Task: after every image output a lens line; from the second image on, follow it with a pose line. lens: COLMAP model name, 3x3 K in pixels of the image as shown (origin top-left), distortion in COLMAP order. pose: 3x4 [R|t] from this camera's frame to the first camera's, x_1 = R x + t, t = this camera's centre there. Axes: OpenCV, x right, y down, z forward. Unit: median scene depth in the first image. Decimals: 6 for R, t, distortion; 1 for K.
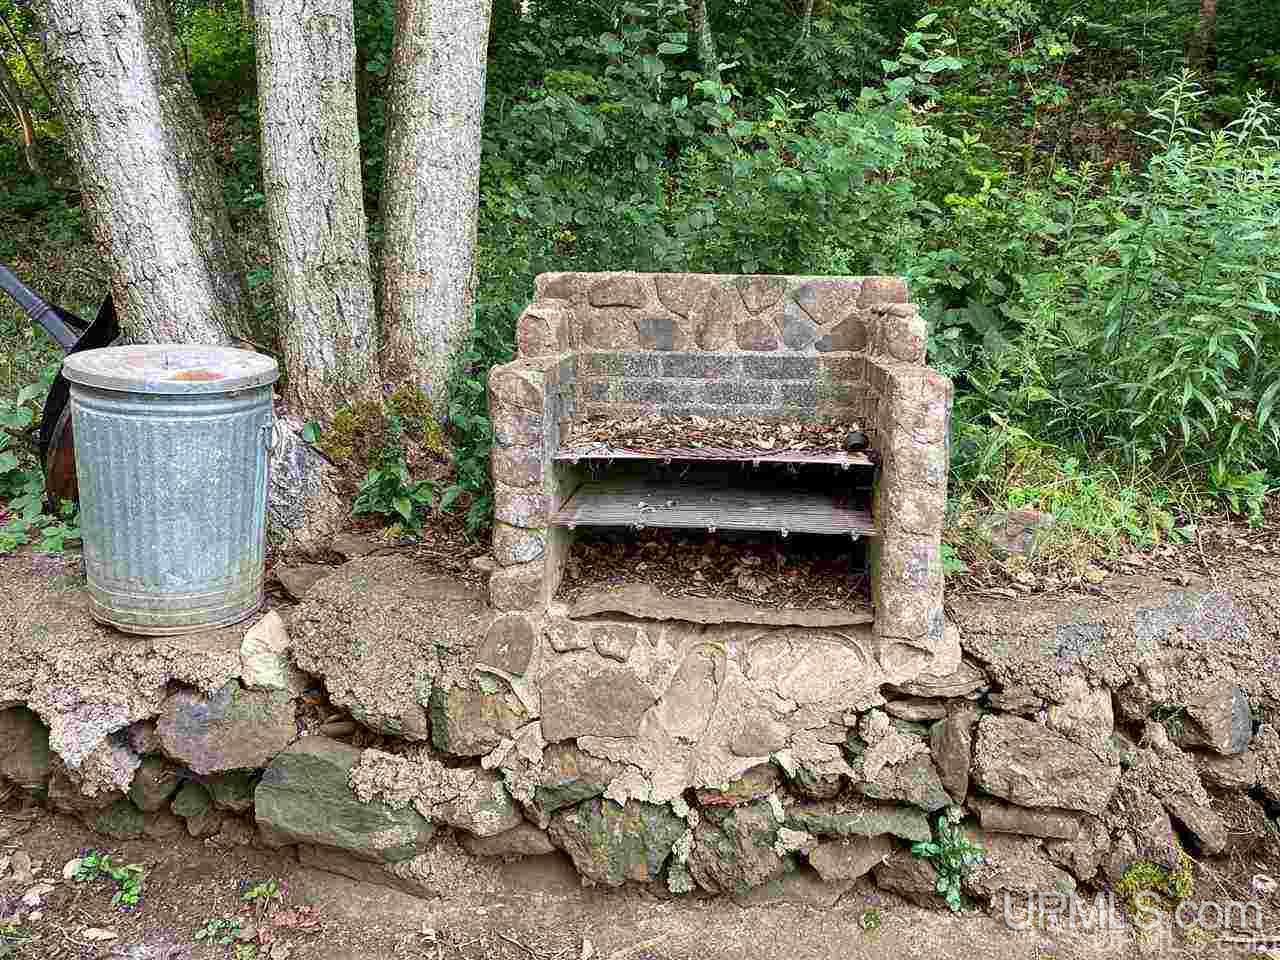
lens RADIAL K [[1091.3, 0, 640.0], [0, 1091.3, 480.0], [0, 0, 1]] dist [-0.003919, -0.008566]
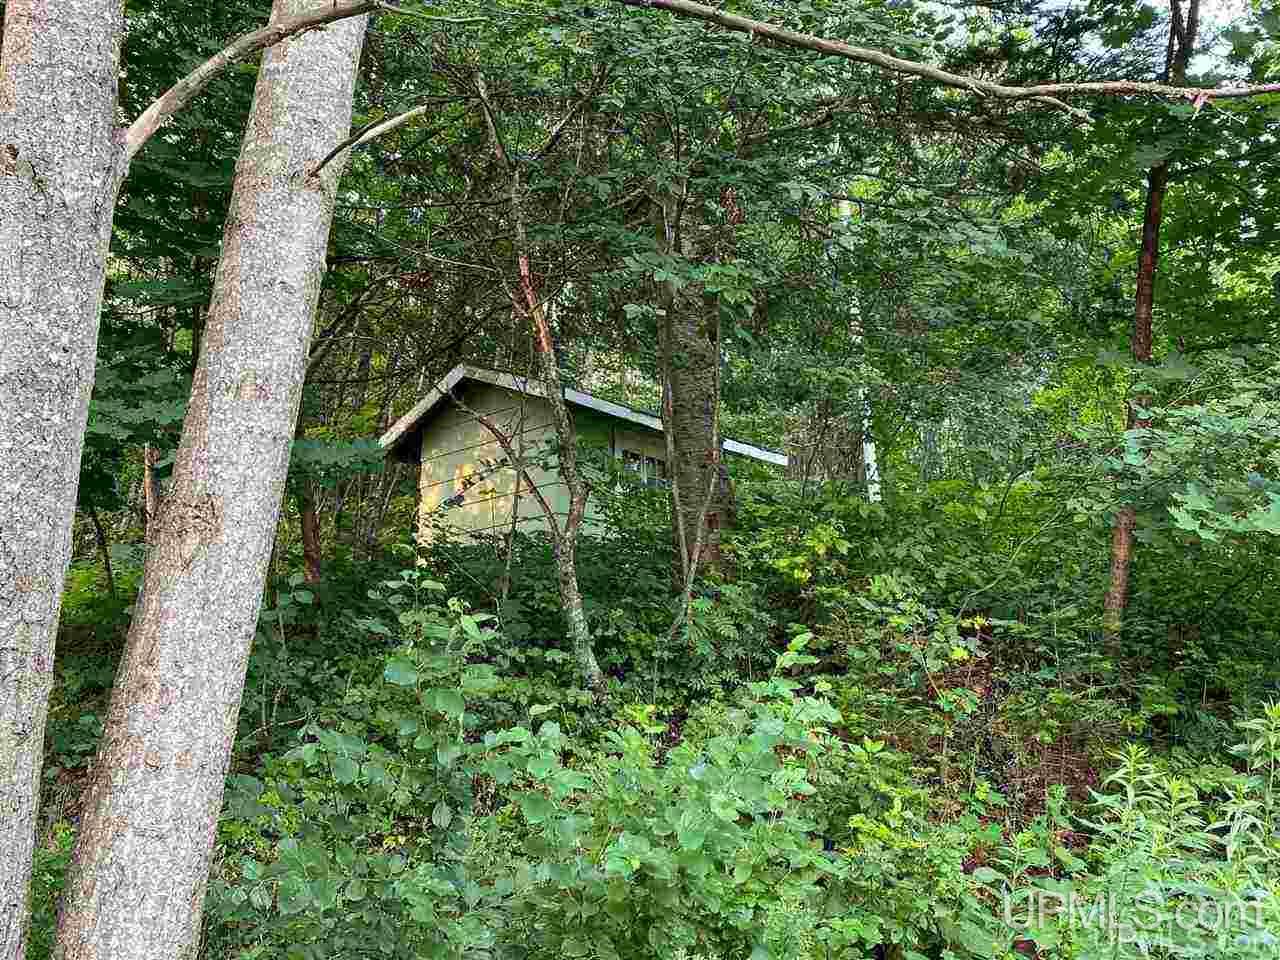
lens RADIAL K [[1091.3, 0, 640.0], [0, 1091.3, 480.0], [0, 0, 1]] dist [-0.003919, -0.008566]
pose [[0.998208, 0.018453, 0.056927, 0.071735], [0.008161, 0.900409, -0.434968, -0.133897], [-0.059284, 0.434653, 0.898645, 0.163475]]
